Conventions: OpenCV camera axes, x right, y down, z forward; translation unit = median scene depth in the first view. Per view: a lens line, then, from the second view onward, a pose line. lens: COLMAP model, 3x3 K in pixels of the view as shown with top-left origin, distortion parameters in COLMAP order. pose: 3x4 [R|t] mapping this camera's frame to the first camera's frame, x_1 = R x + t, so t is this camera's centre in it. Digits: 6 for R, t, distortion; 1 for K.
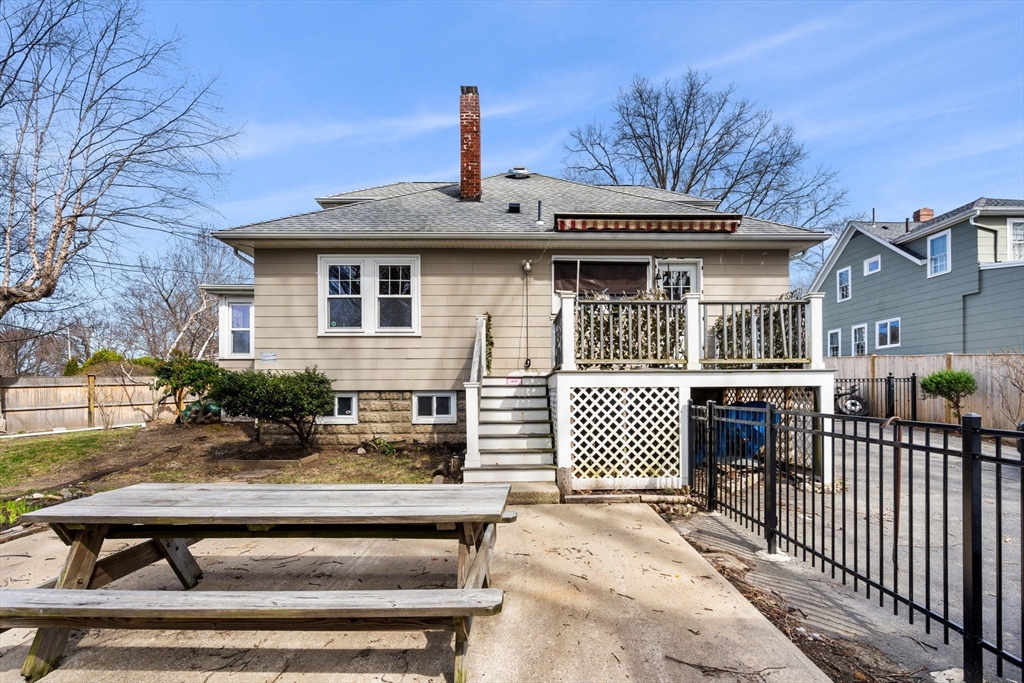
lens RADIAL K [[470.0, 0, 526.7], [0, 470.0, 393.2], [0, 0, 1]] dist [-0.005033, 0.001945]
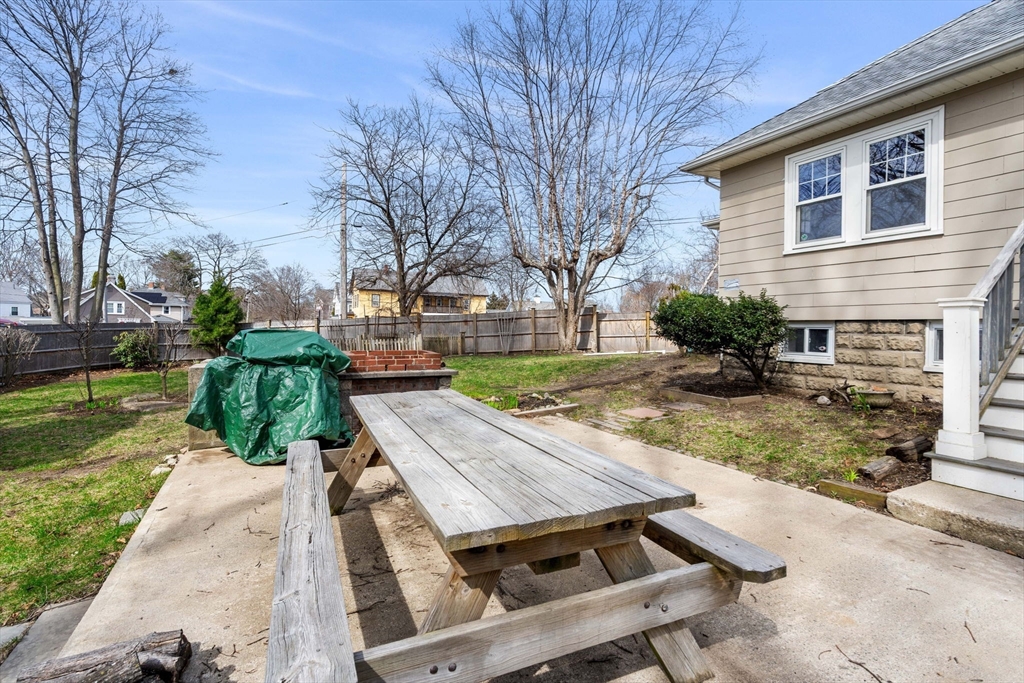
lens RADIAL K [[470.0, 0, 508.3], [0, 470.0, 327.7], [0, 0, 1]] dist [-0.005033, 0.001945]
pose [[0.429076, 0.010918, -0.903202, 0.096645], [-0.014307, 0.999884, 0.005290, 0.009683], [0.903155, 0.010653, 0.429182, 0.204552]]
